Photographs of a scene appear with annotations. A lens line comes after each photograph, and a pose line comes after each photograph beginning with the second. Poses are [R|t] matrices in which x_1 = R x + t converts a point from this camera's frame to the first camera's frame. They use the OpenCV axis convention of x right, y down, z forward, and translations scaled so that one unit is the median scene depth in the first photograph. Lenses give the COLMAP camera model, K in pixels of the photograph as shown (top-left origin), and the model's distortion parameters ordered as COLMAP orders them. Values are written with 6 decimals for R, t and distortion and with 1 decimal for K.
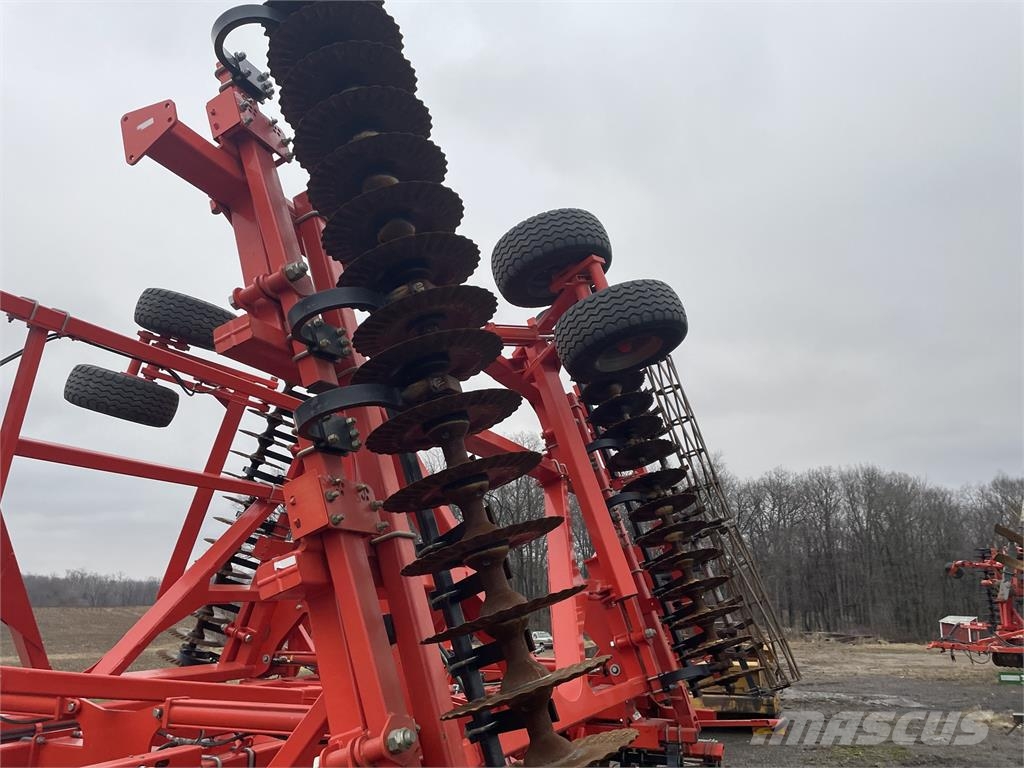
lens RADIAL K [[776.2, 0, 512.0], [0, 776.2, 384.0], [0, 0, 1]] dist [0.038204, -0.006680]
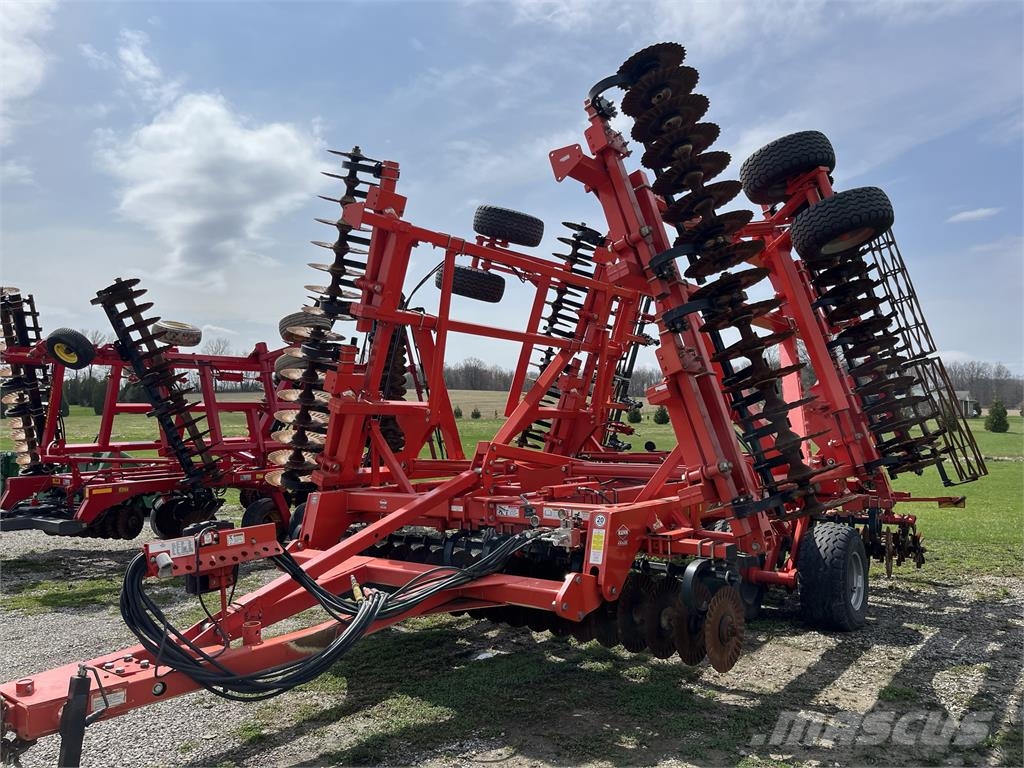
lens RADIAL K [[756.1, 0, 510.8], [0, 756.1, 399.9], [0, 0, 1]] dist [0.035309, 0.001181]
pose [[0.964257, -0.013302, -0.264634, -0.057795], [0.073382, 0.973081, 0.218471, -0.082765], [0.254604, -0.230081, 0.939276, -0.396191]]
